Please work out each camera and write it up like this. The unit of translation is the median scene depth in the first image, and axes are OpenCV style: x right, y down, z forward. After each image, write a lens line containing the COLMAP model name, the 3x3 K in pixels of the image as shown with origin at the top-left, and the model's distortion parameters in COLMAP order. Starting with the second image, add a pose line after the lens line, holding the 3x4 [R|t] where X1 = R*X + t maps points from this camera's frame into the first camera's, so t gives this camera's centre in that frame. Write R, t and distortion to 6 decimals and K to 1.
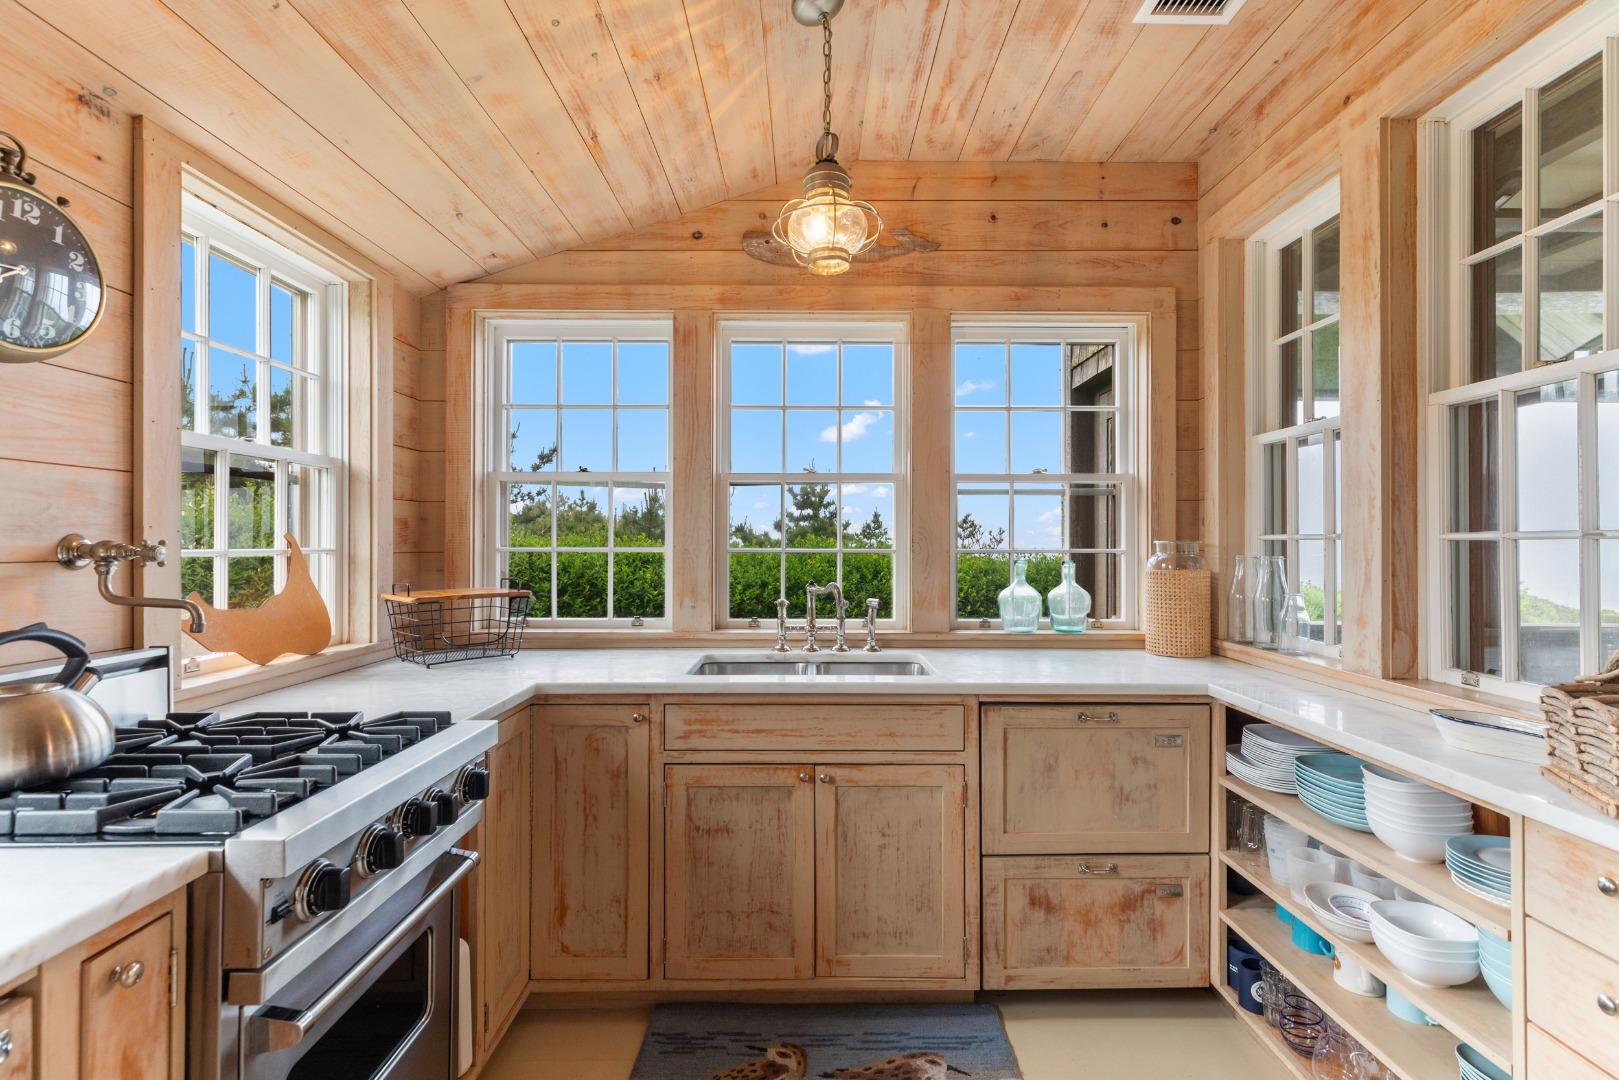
lens RADIAL K [[729.0, 0, 813.6], [0, 729.0, 534.4], [0, 0, 1]] dist [0.003118, 0.000129]
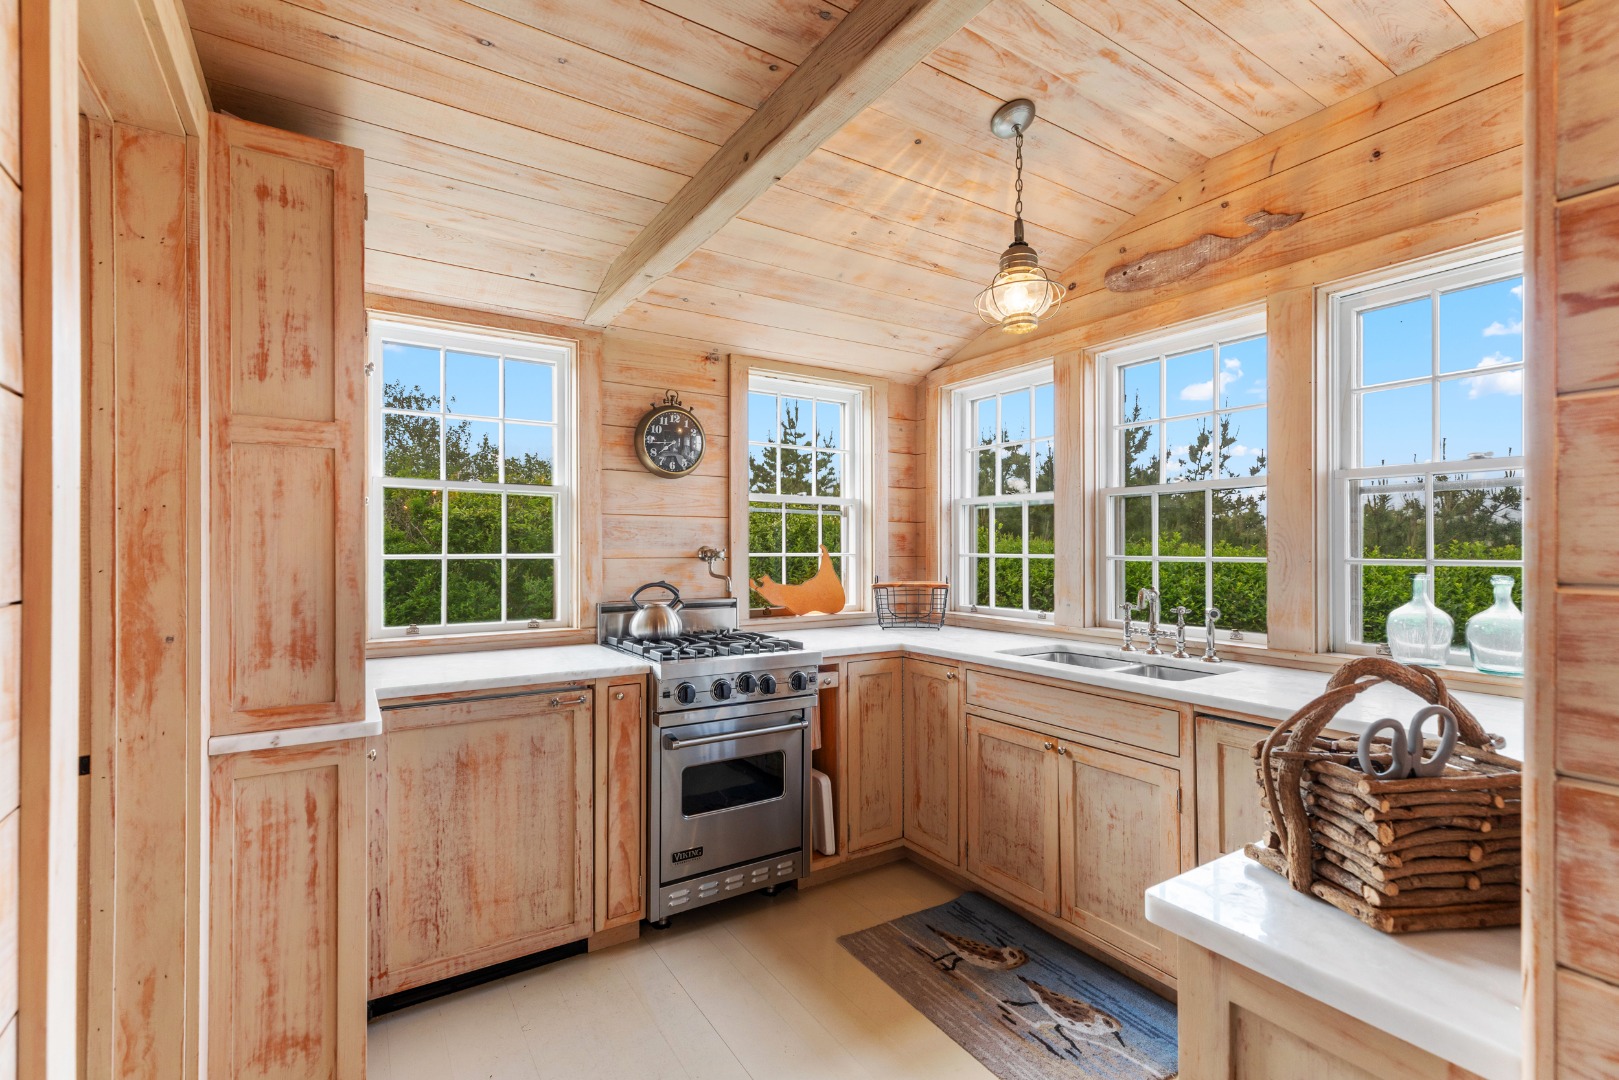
lens RADIAL K [[729.0, 0, 815.0], [0, 729.0, 543.7], [0, 0, 1]] dist [0.003118, 0.000129]
pose [[0.536903, -0.005237, -0.843628, 0.787894], [0.008570, 0.999963, -0.000753, -0.002273], [0.843600, -0.006826, 0.536928, 0.032665]]
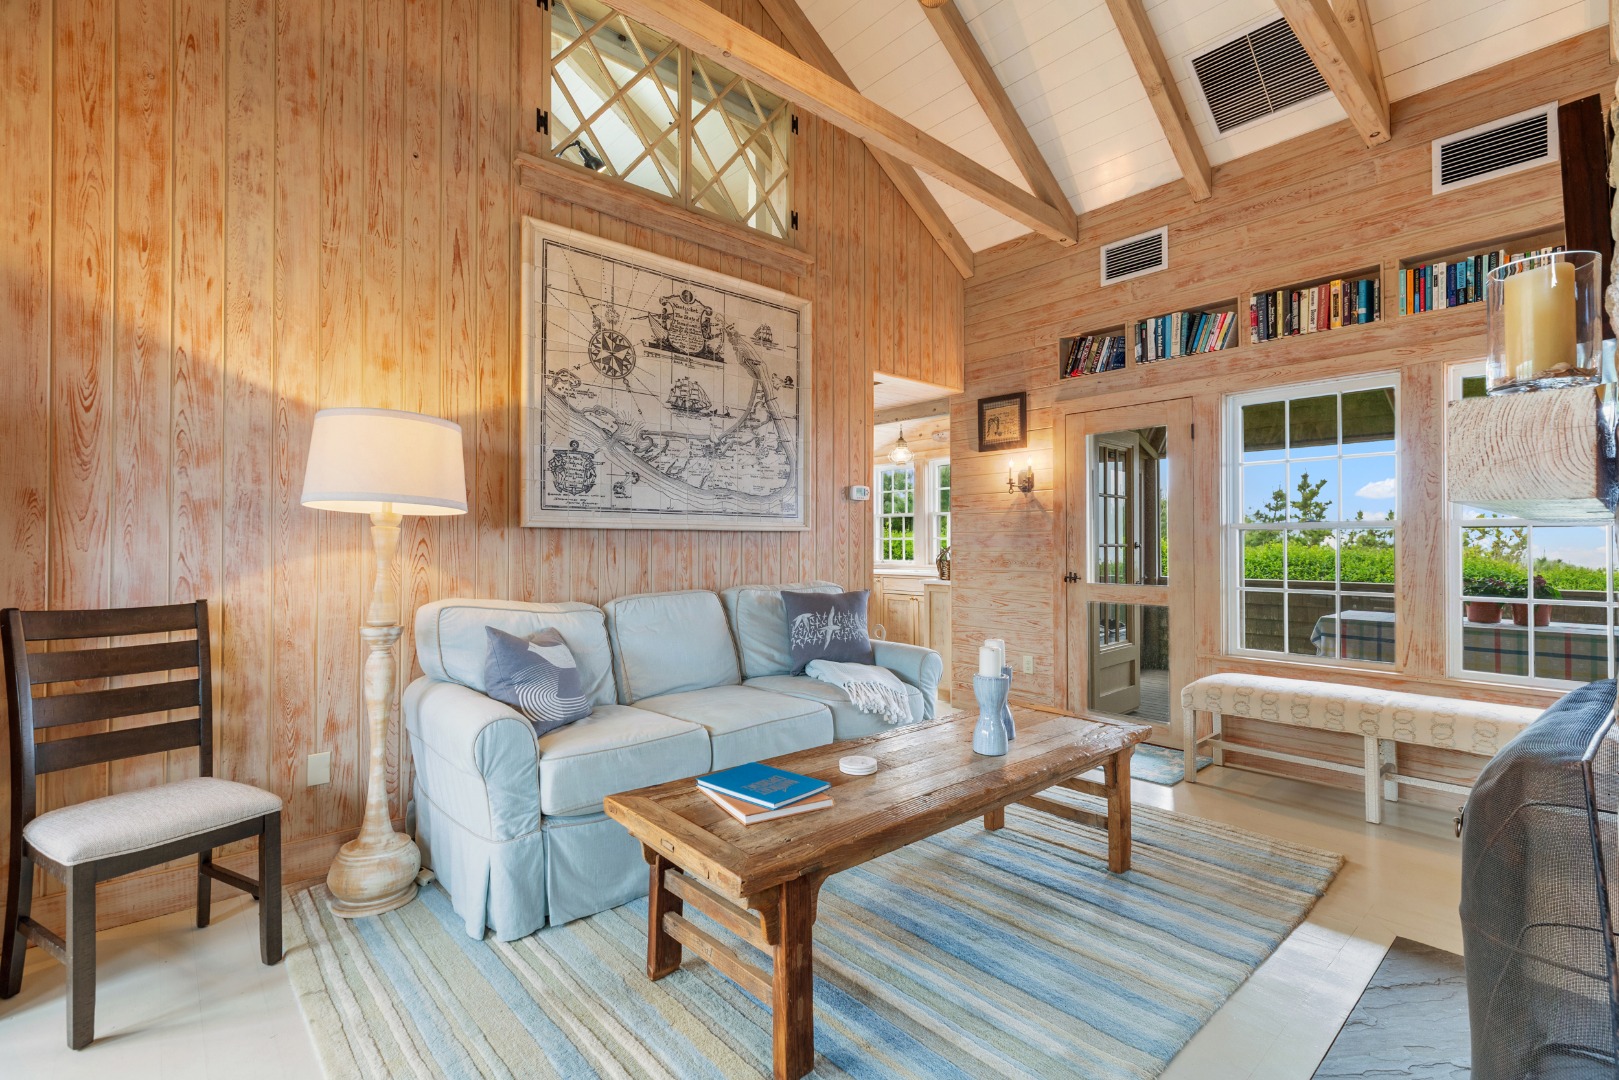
lens RADIAL K [[729.0, 0, 830.5], [0, 729.0, 539.1], [0, 0, 1]] dist [0.003118, 0.000129]
pose [[0.675327, -0.005972, -0.737494, 2.407460], [0.006986, 0.999974, -0.001701, 0.038632], [0.737485, -0.004004, 0.675351, -1.765799]]
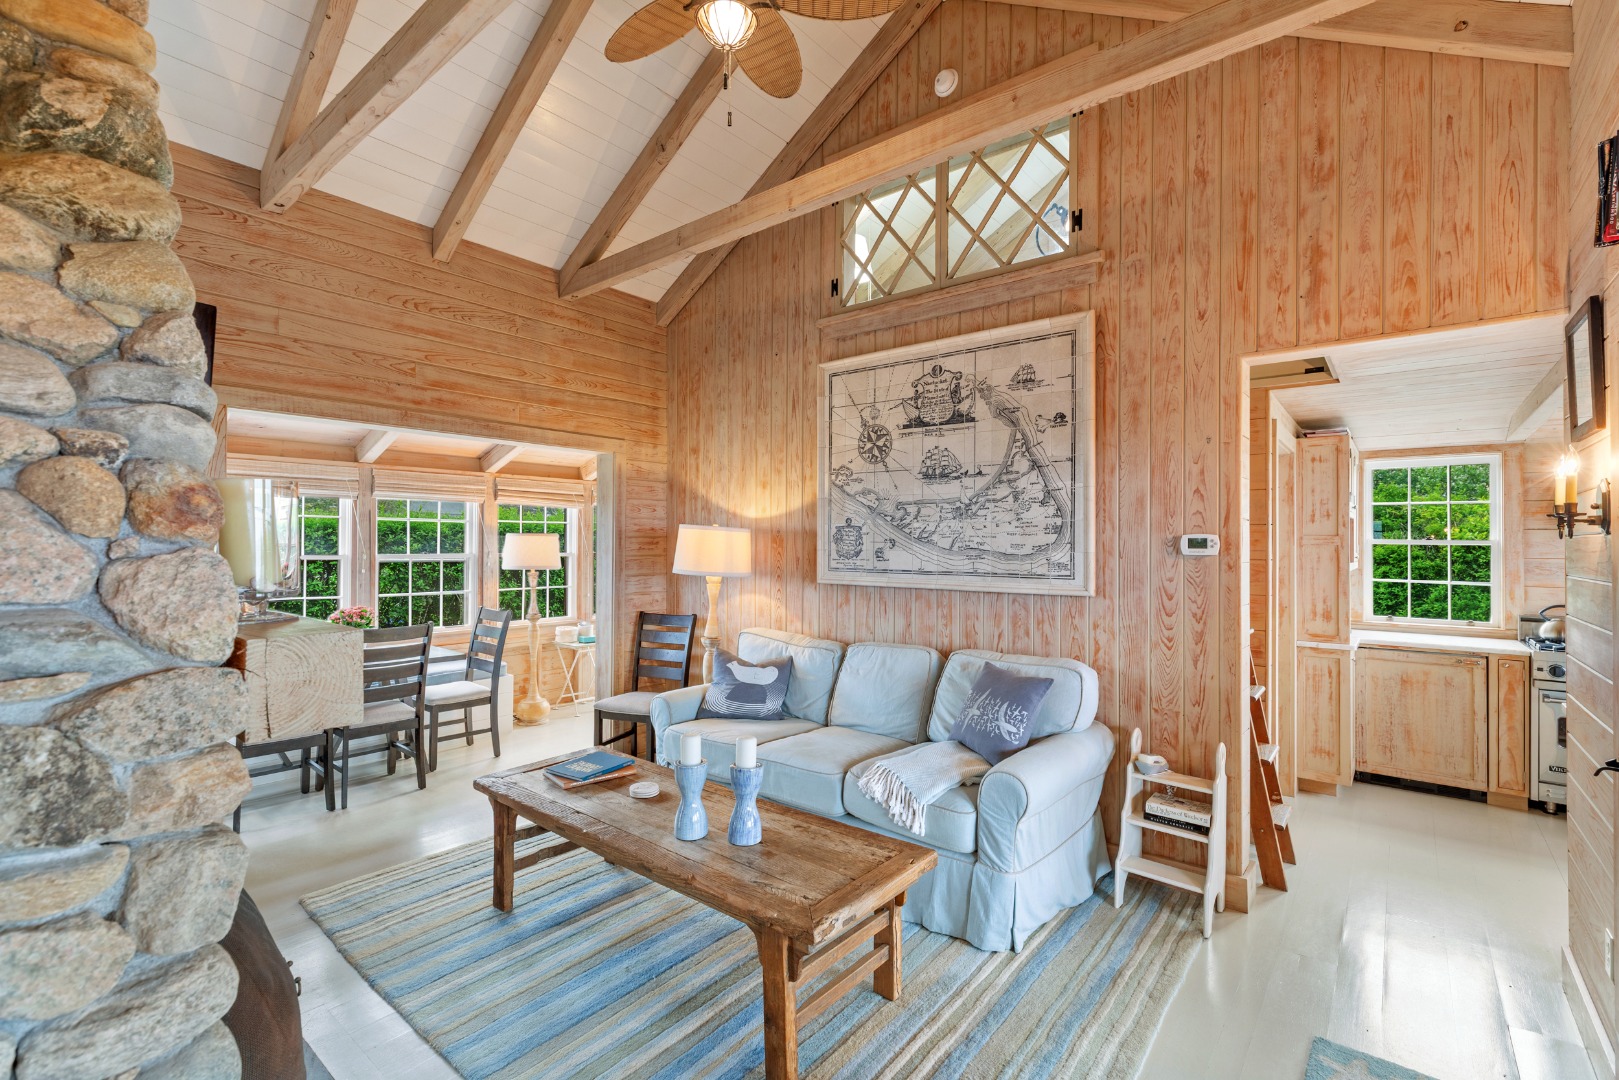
lens RADIAL K [[729.0, 0, 810.9], [0, 729.0, 538.0], [0, 0, 1]] dist [0.003118, 0.000129]
pose [[-0.633921, -0.009941, -0.773334, 2.539688], [0.000488, 0.999912, -0.013254, -0.101938], [0.773398, -0.008779, -0.633861, 0.183907]]
